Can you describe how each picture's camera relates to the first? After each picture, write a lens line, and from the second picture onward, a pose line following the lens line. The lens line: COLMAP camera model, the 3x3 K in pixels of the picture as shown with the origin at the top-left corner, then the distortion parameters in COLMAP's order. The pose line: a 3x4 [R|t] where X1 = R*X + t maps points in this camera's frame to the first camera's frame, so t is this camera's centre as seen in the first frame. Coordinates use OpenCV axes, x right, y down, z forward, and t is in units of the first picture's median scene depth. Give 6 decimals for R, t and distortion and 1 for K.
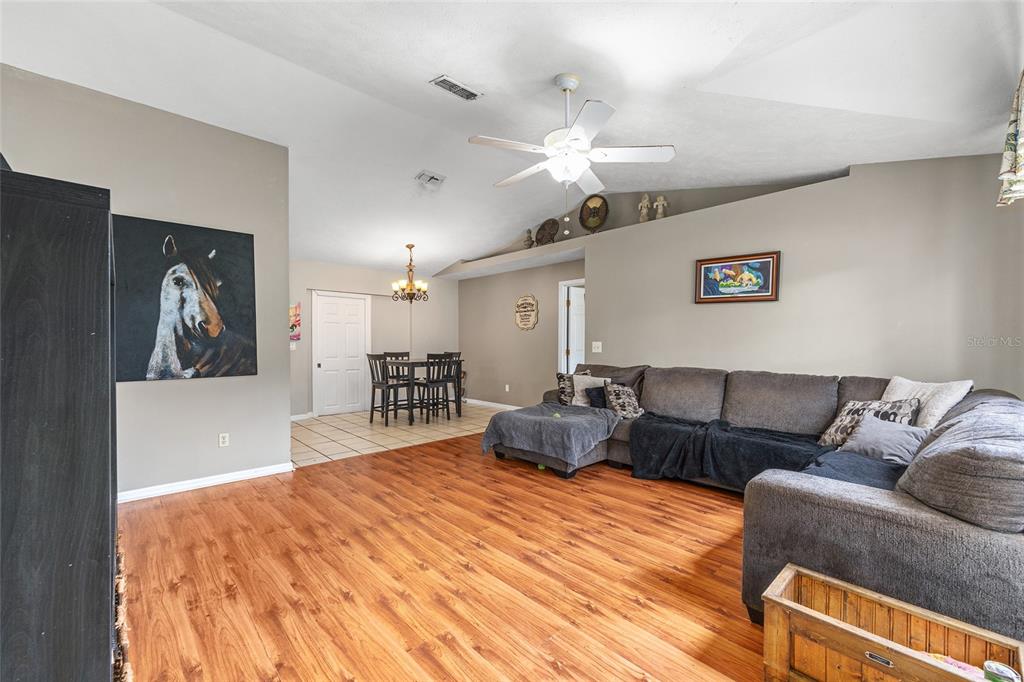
lens RADIAL K [[412.5, 0, 512.0], [0, 412.5, 341.0], [0, 0, 1]] dist [0.003083, 0.000450]
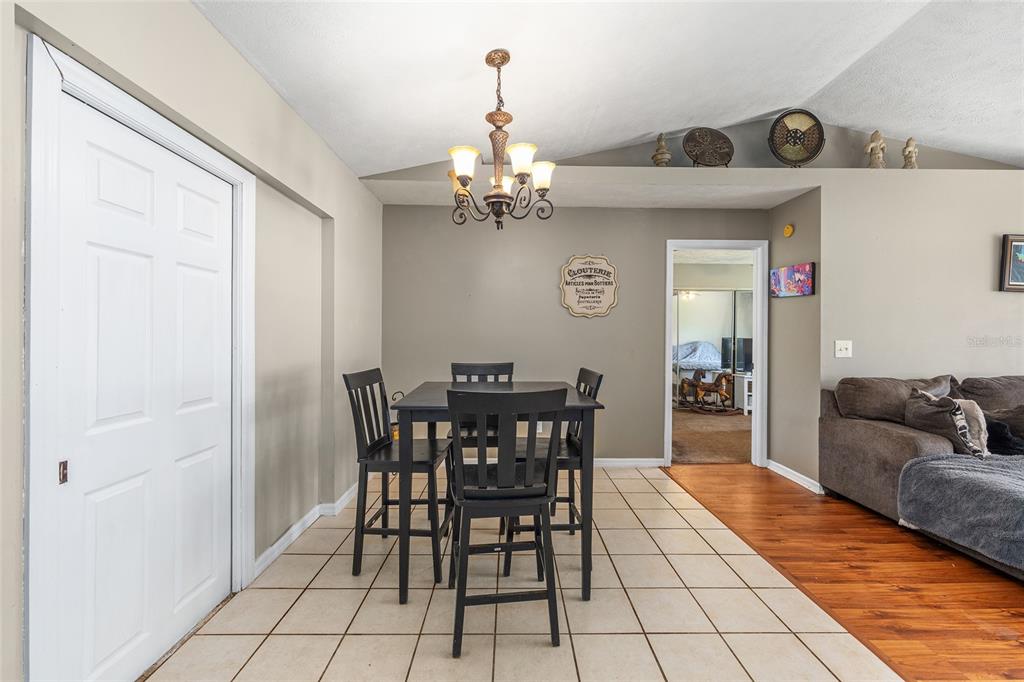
lens RADIAL K [[412.5, 0, 512.0], [0, 412.5, 341.0], [0, 0, 1]] dist [0.003083, 0.000450]
pose [[0.704842, 0.016425, 0.709175, -0.484798], [-0.017156, 0.999834, -0.006106, 0.012821], [-0.709157, -0.007863, 0.705006, 0.744799]]
